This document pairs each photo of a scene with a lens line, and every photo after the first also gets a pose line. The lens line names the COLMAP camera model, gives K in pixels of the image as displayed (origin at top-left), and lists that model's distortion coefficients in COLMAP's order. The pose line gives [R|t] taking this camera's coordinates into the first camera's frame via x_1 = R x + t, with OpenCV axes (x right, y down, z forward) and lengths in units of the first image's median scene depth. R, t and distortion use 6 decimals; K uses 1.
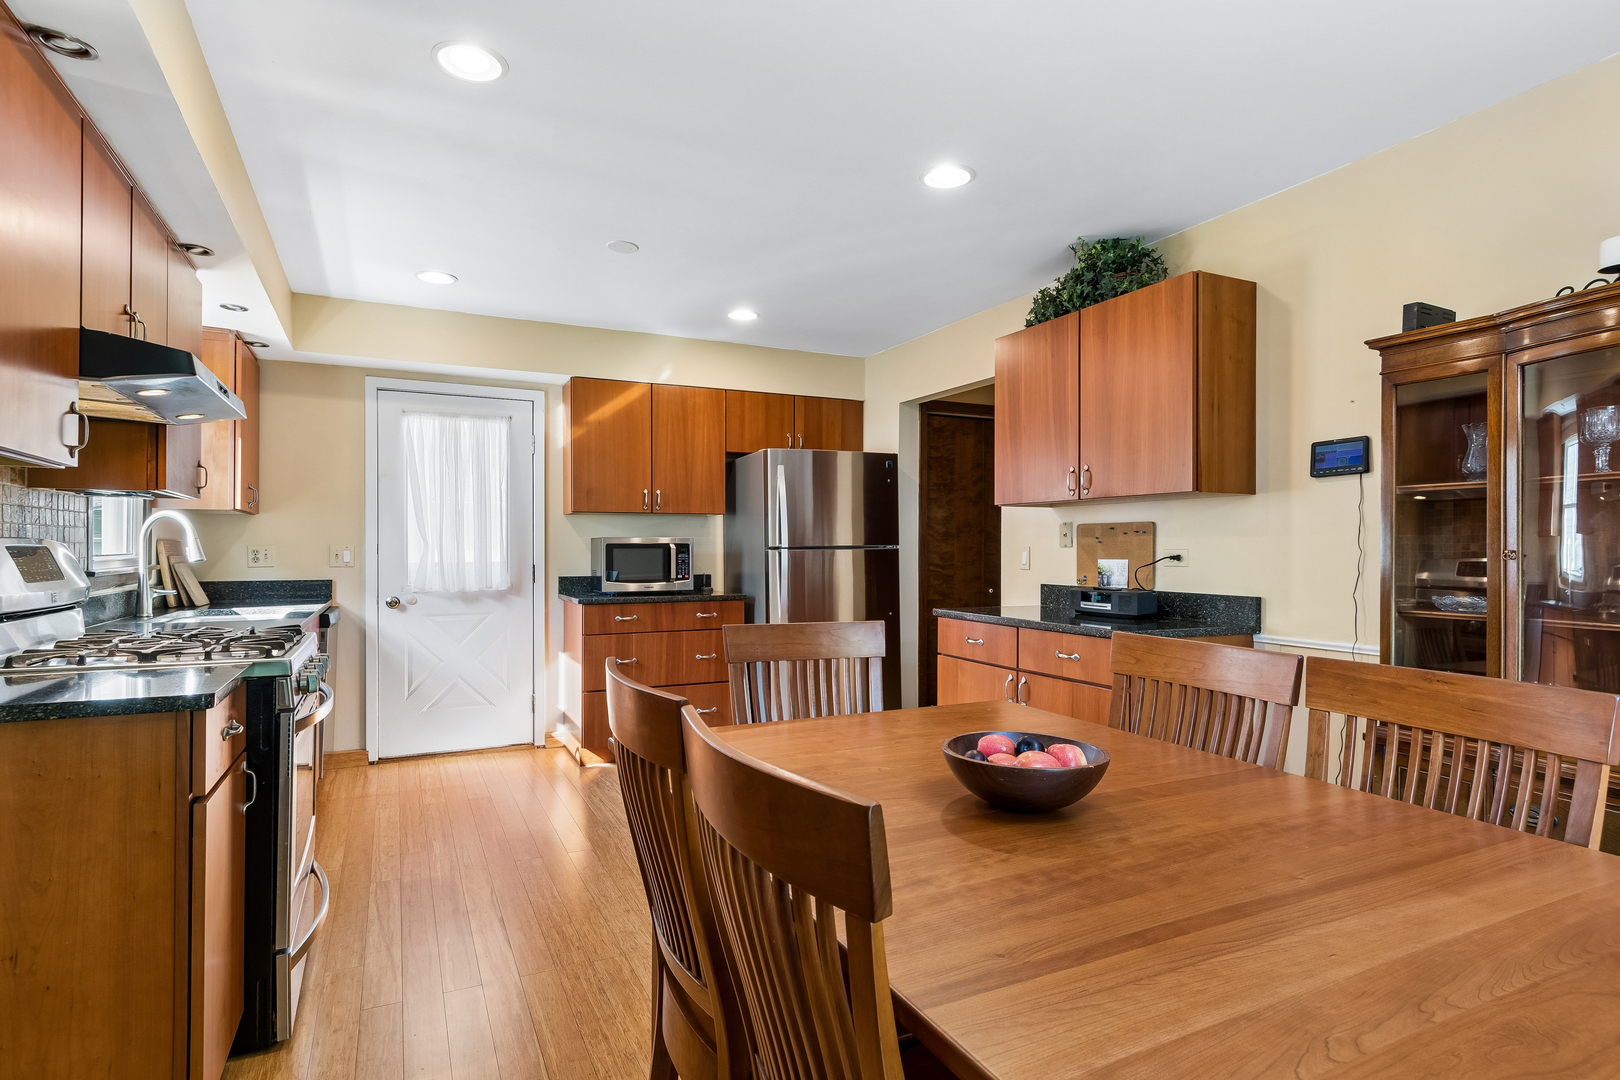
lens RADIAL K [[850.3, 0, 811.0], [0, 850.3, 543.7], [0, 0, 1]] dist [0.003652, -0.000431]
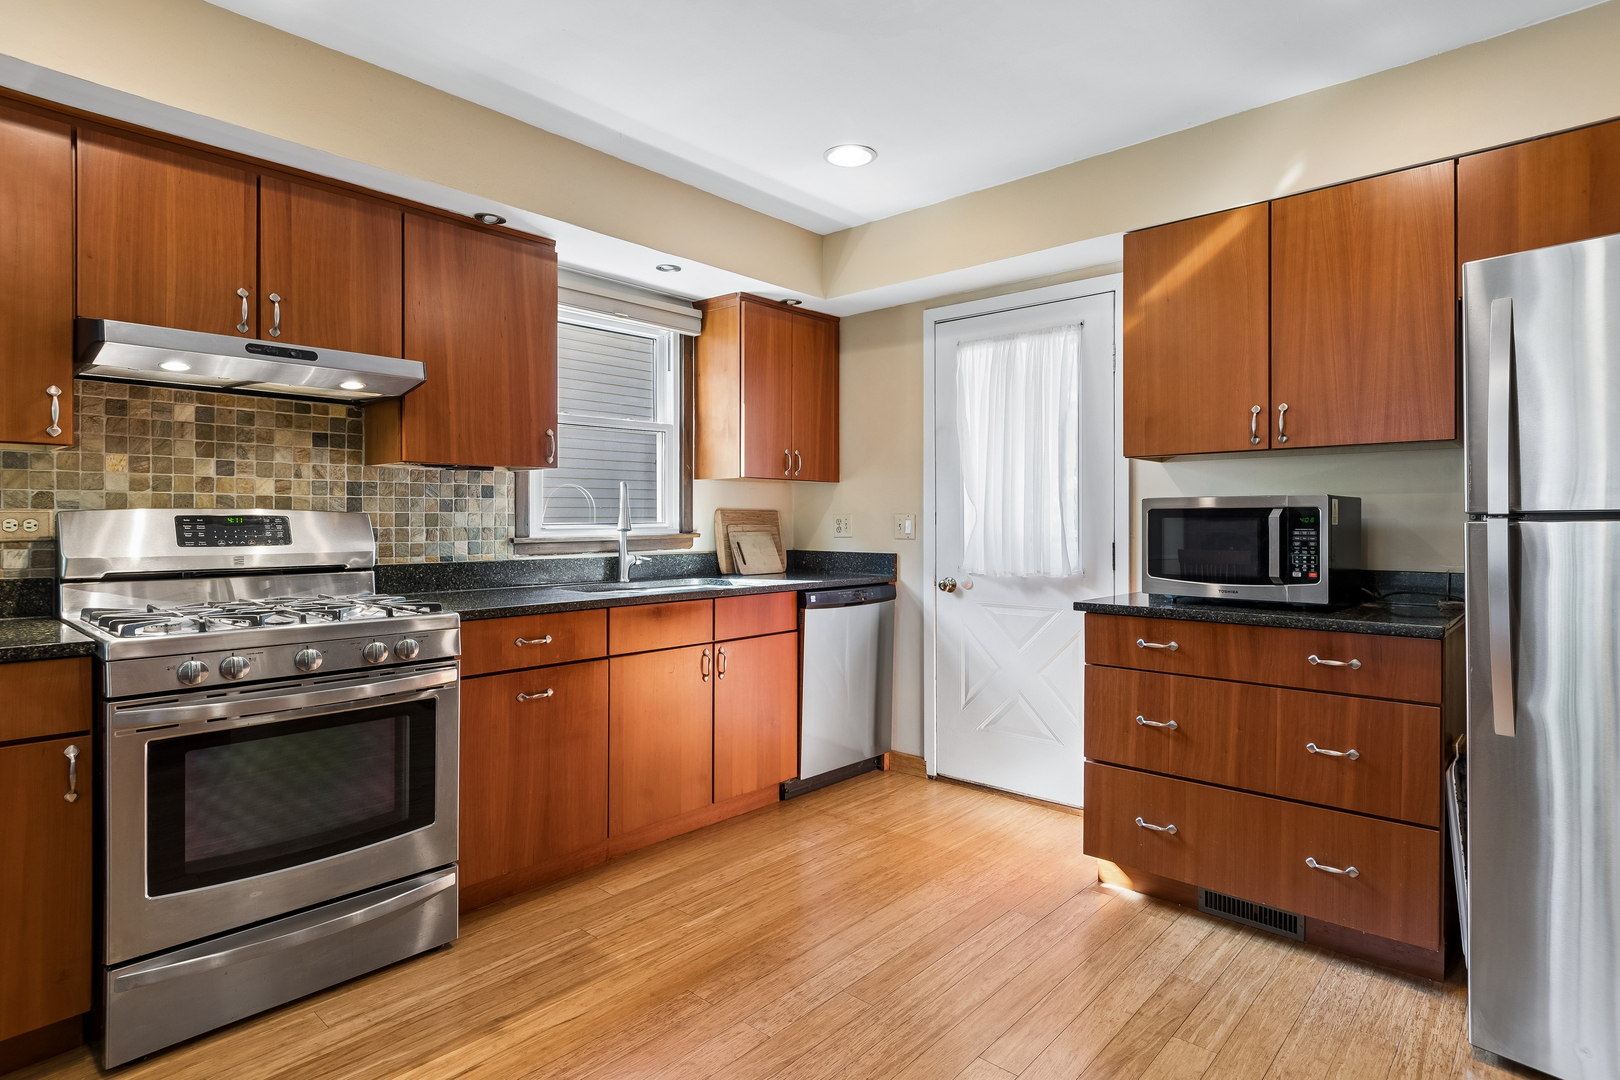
lens RADIAL K [[850.3, 0, 810.9], [0, 850.3, 523.5], [0, 0, 1]] dist [0.003652, -0.000431]
pose [[0.371903, 0.004965, -0.928258, 0.199815], [0.003875, 0.999969, 0.006901, 0.004798], [0.928263, -0.006164, 0.371873, 0.568146]]
